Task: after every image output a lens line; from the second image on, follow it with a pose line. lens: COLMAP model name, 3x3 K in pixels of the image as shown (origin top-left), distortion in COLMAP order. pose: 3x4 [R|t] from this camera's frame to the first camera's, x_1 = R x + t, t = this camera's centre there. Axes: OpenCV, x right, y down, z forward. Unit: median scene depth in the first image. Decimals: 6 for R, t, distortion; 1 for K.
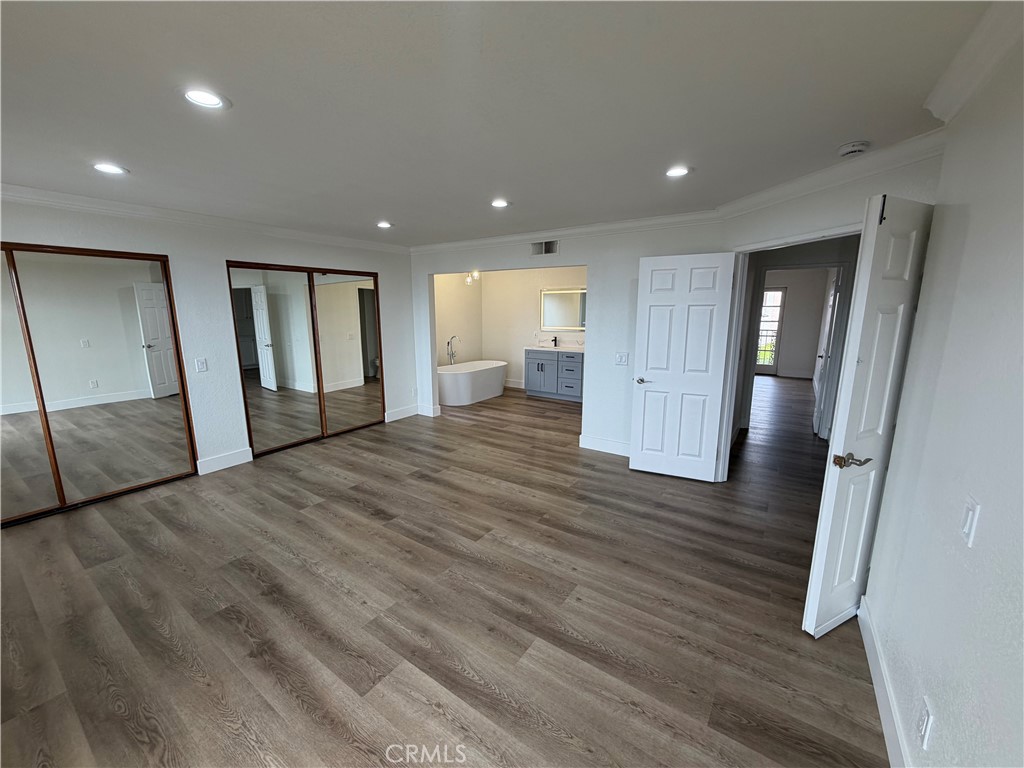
lens RADIAL K [[407.3, 0, 512.1], [0, 407.3, 375.6], [0, 0, 1]] dist [0.002186, -0.000618]
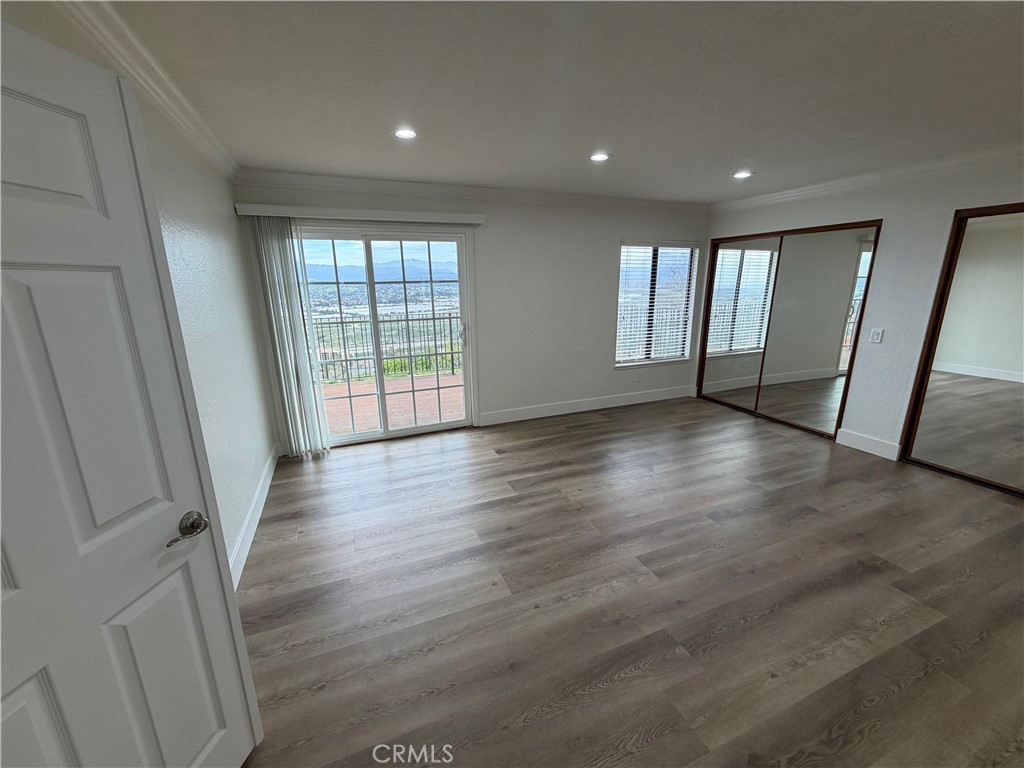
lens RADIAL K [[407.3, 0, 508.1], [0, 407.3, 385.0], [0, 0, 1]] dist [0.002186, -0.000618]
pose [[-0.544228, 0.212143, -0.811672, 0.513949], [-0.127236, 0.935436, 0.329803, -0.130310], [0.829233, 0.282762, -0.482098, 0.845076]]
